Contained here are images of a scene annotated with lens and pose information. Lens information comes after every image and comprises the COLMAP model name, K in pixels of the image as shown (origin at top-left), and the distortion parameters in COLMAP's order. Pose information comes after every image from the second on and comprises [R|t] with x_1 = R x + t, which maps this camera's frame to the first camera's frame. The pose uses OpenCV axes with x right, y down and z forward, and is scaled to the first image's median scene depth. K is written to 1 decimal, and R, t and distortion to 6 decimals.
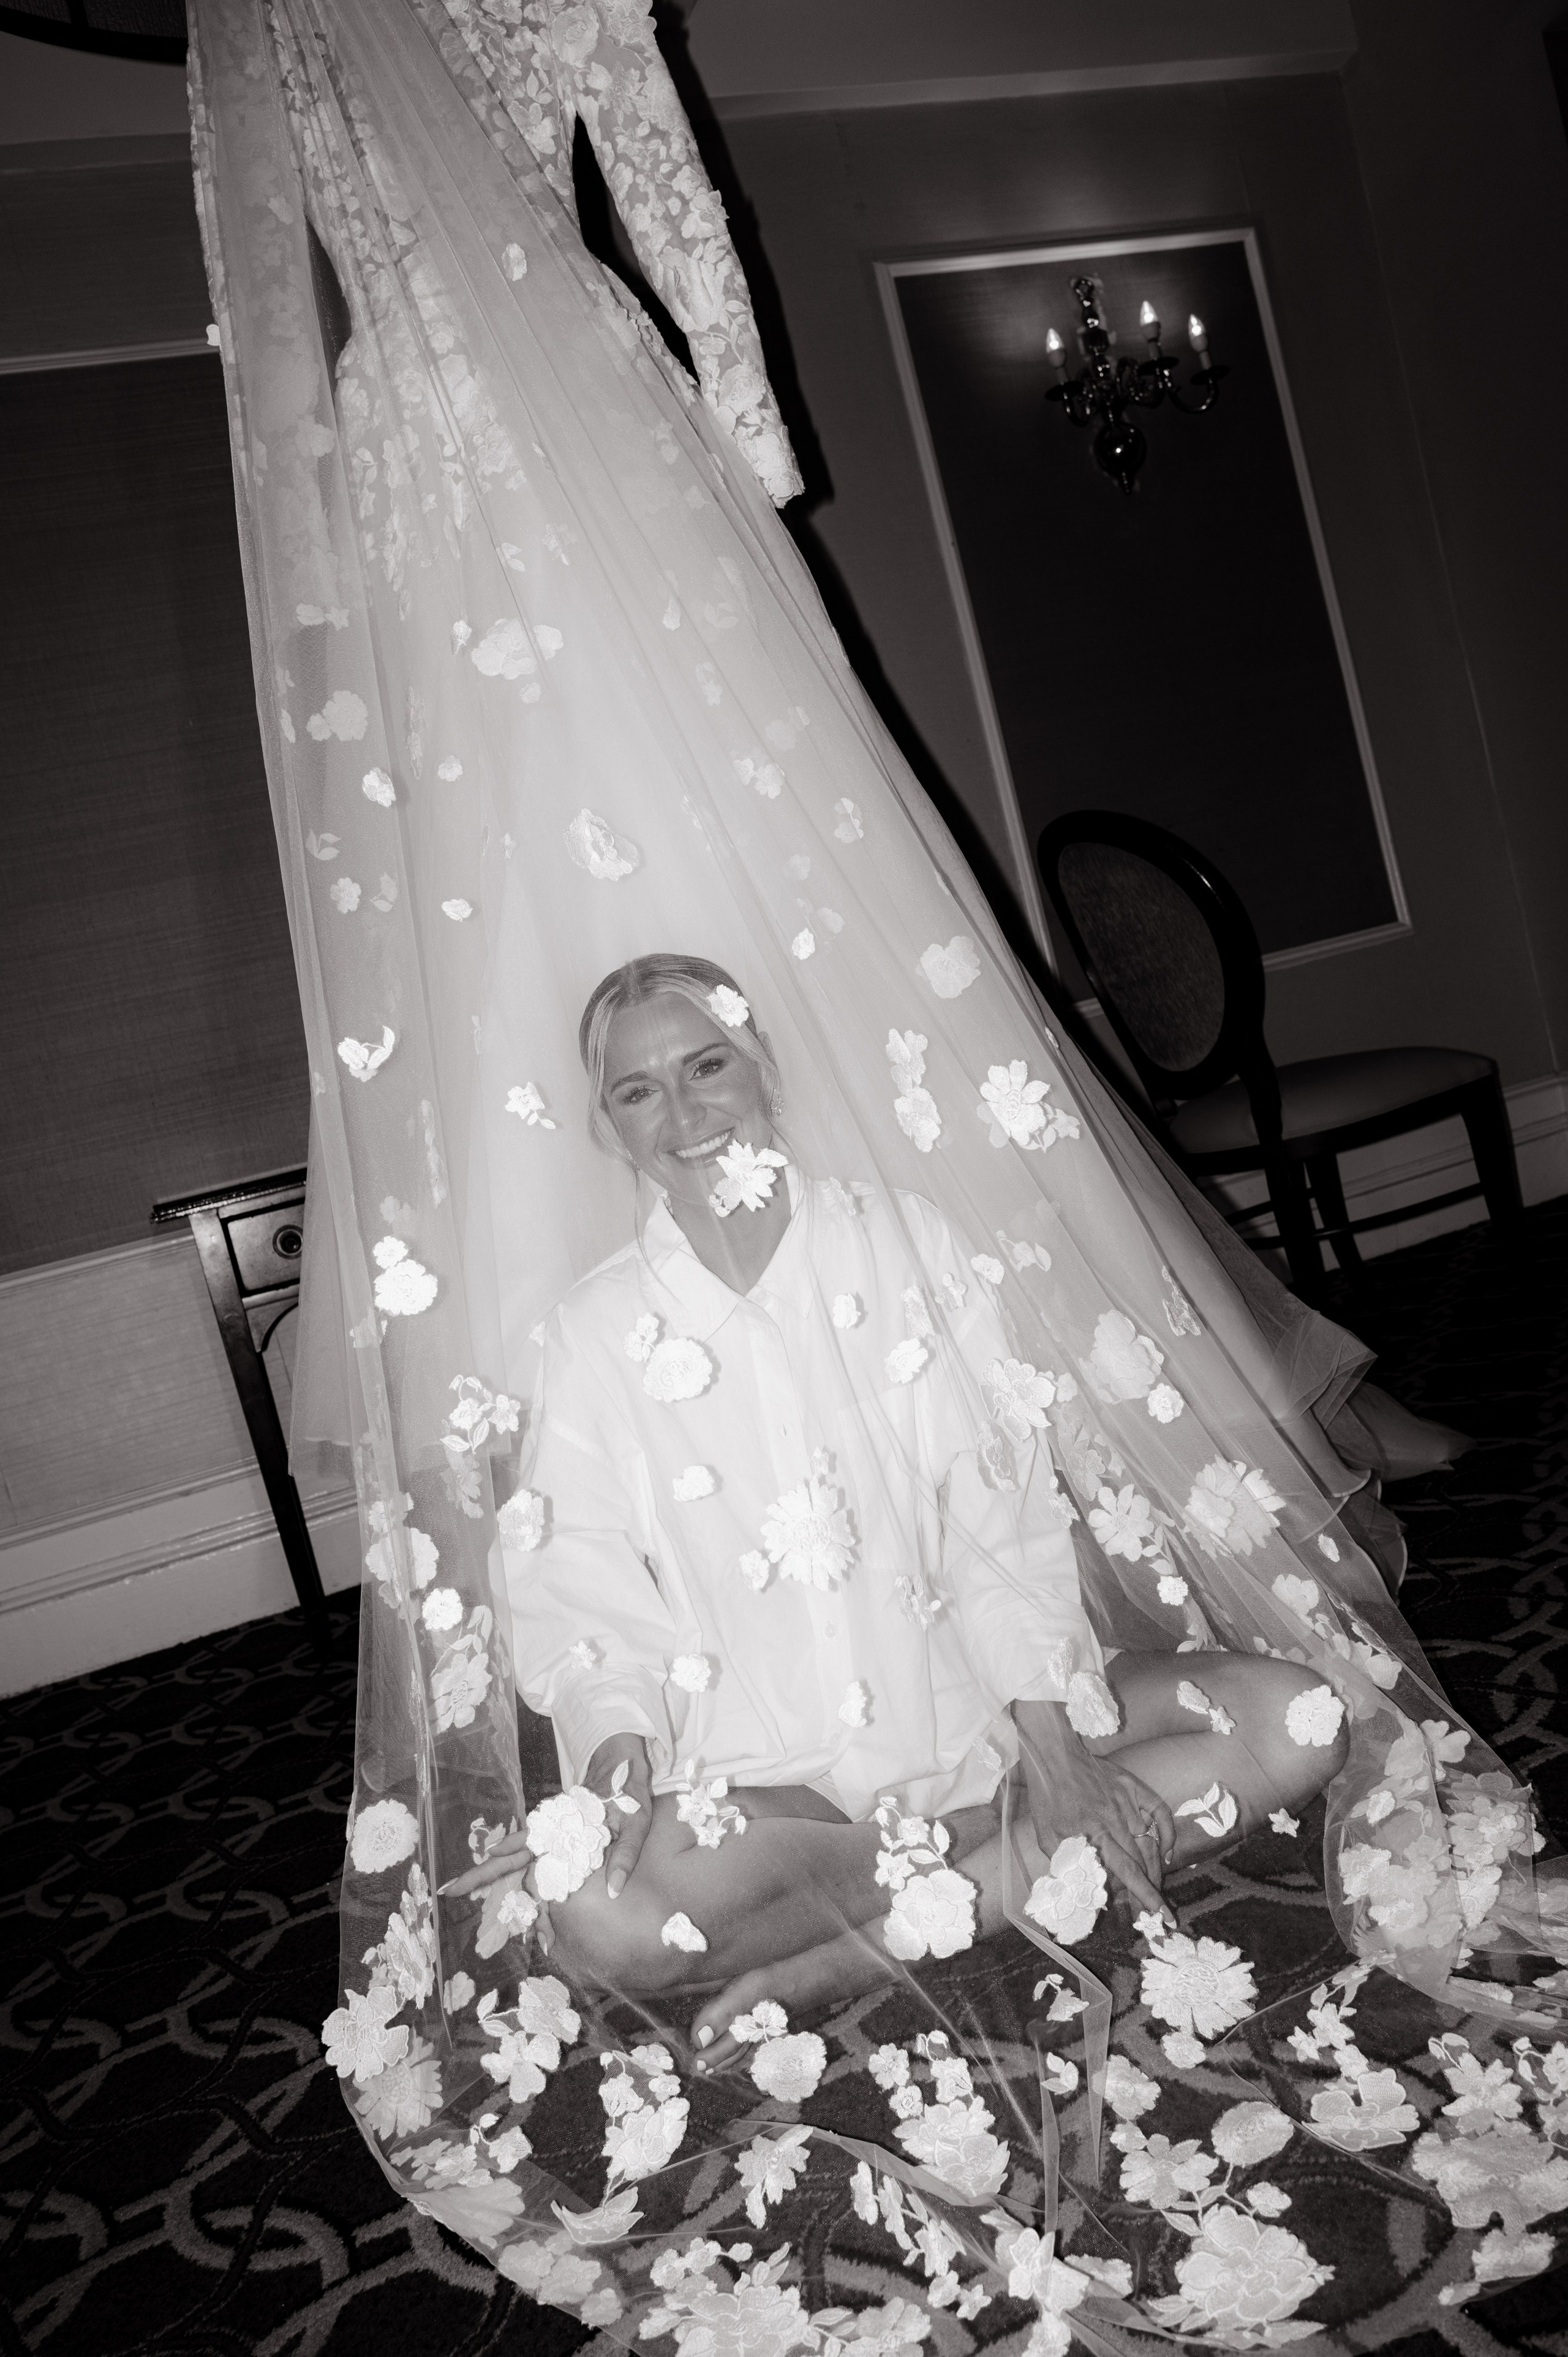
lens RADIAL K [[1778.0, 0, 785.9], [0, 1778.0, 1169.2], [0, 0, 1]] dist [-0.069733, 0.100353]
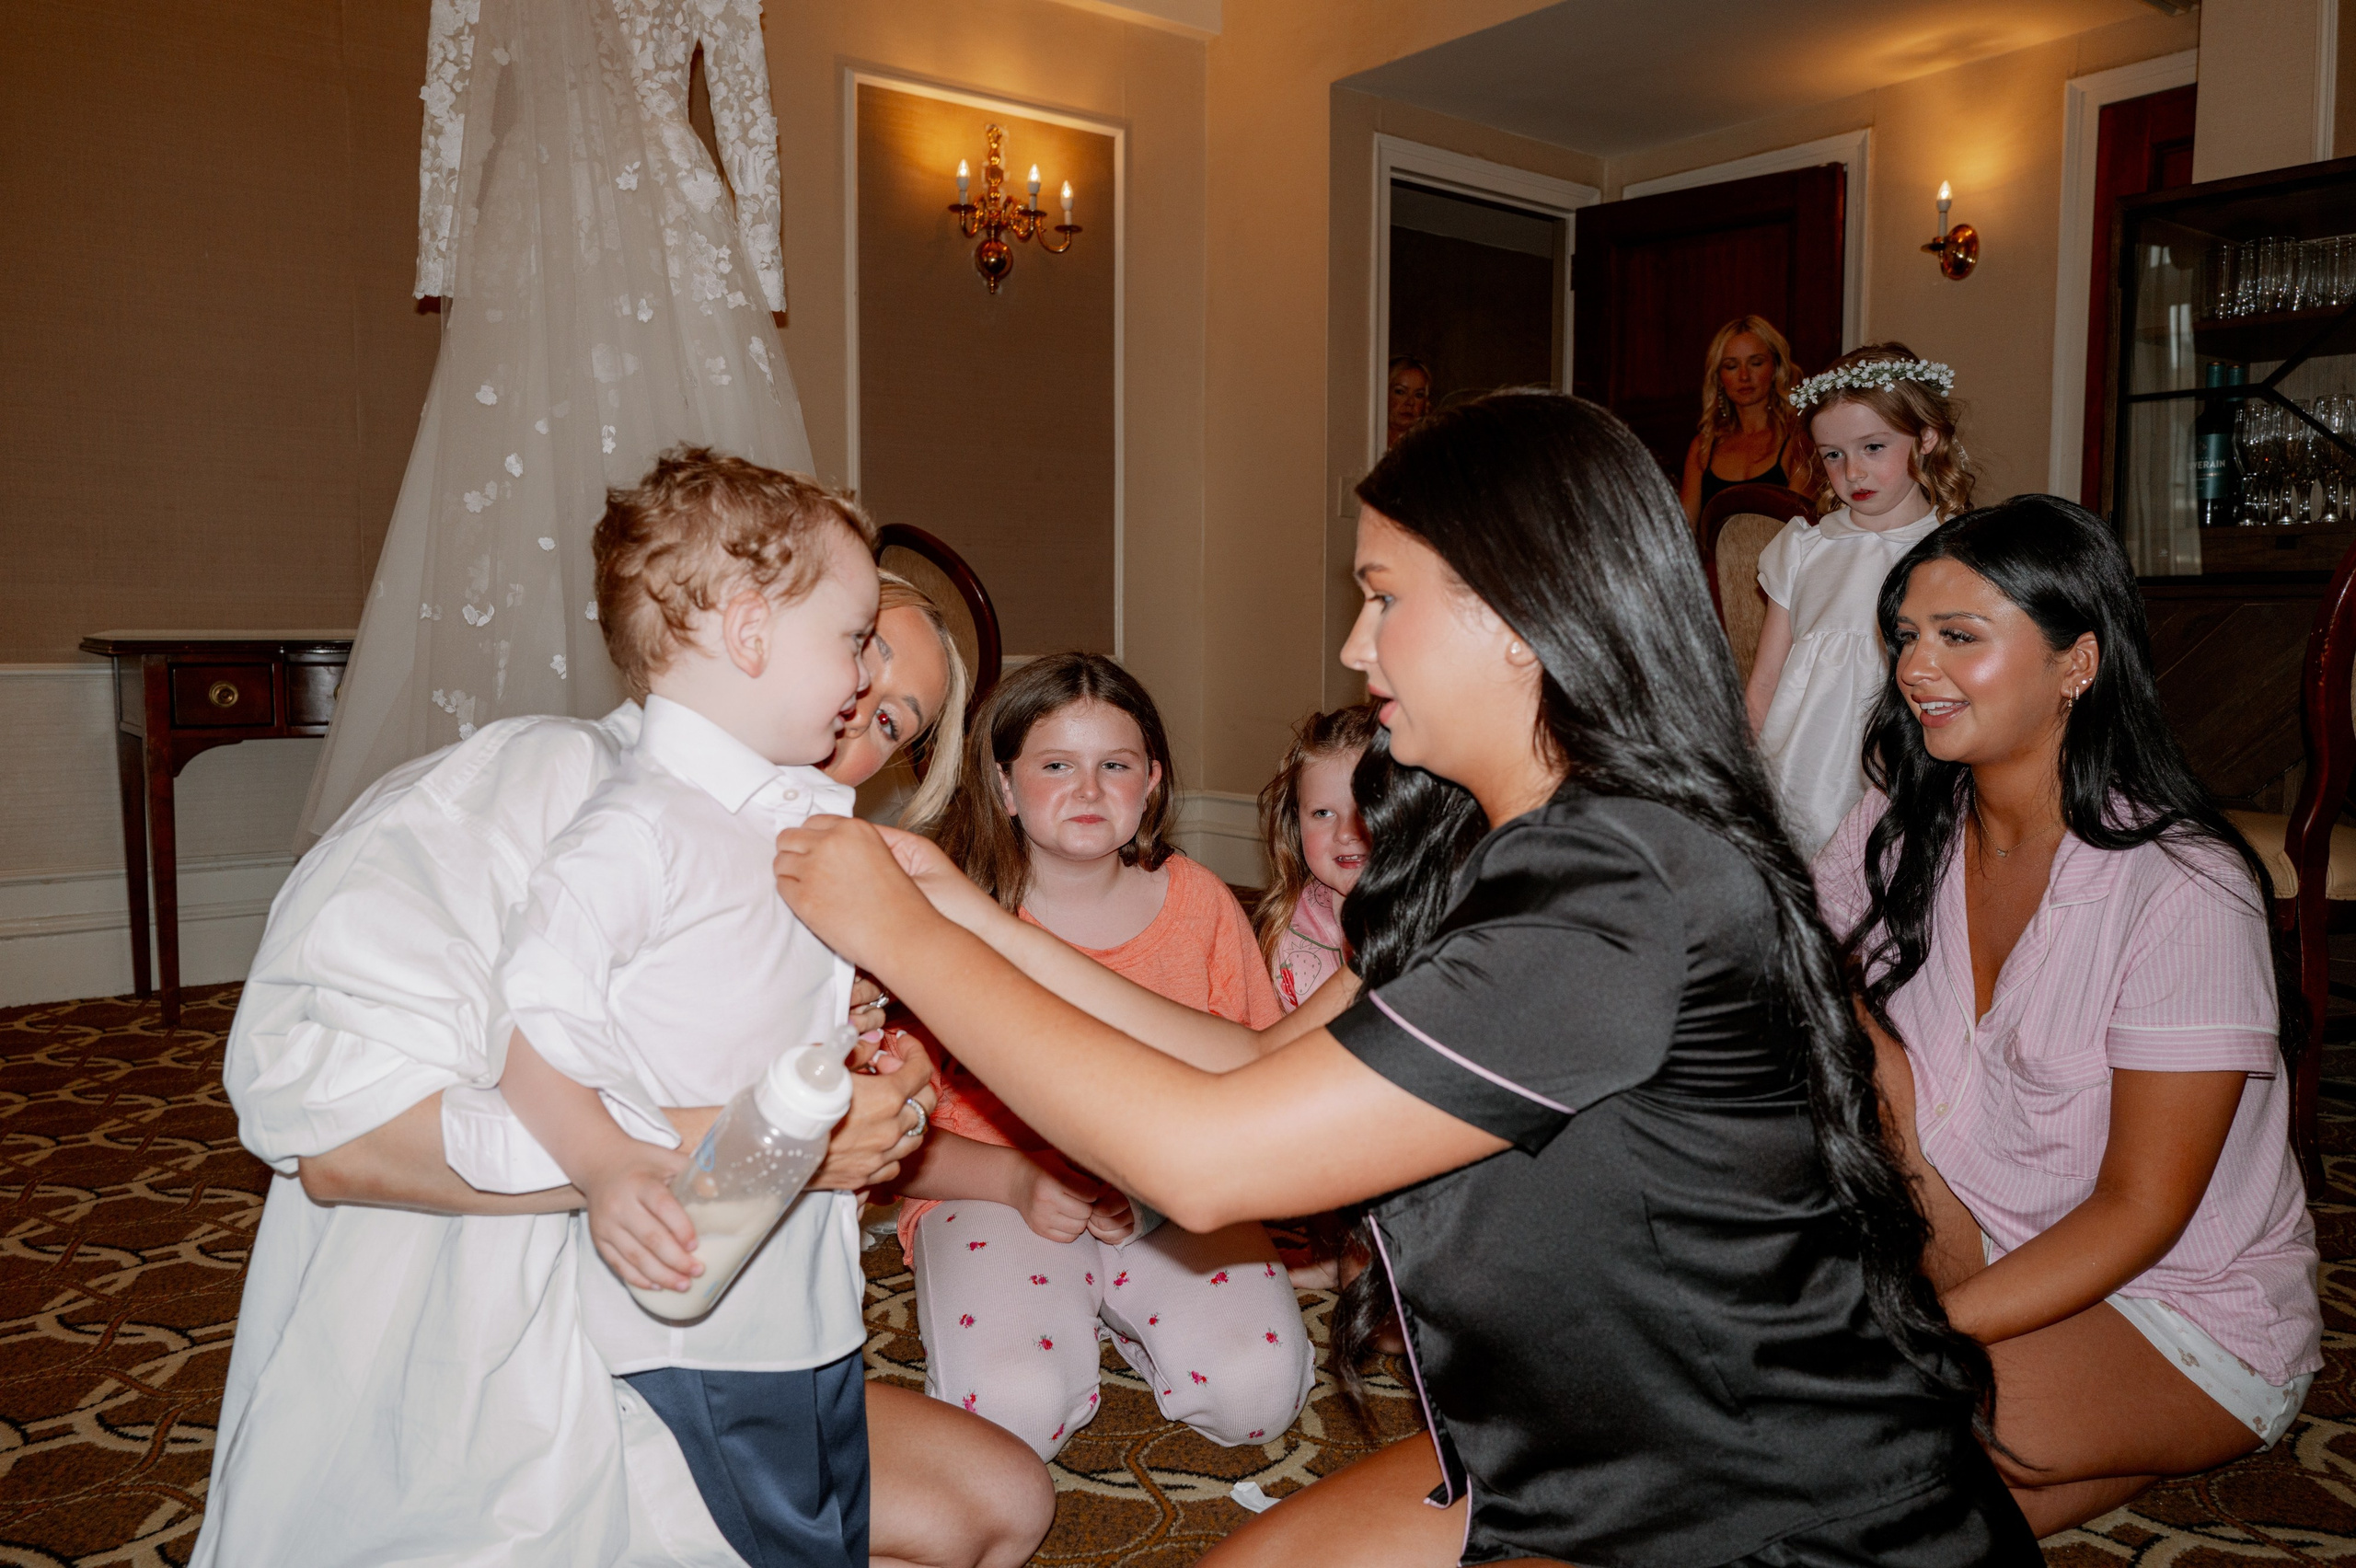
lens RADIAL K [[1777.4, 0, 1183.0], [0, 1777.4, 776.4], [0, 0, 1]] dist [-0.069733, 0.100353]
pose [[0.911868, 0.215591, 0.349310, -0.130353], [-0.206215, 0.976392, -0.064299, 0.060884], [-0.354926, -0.013401, 0.934798, -0.642242]]
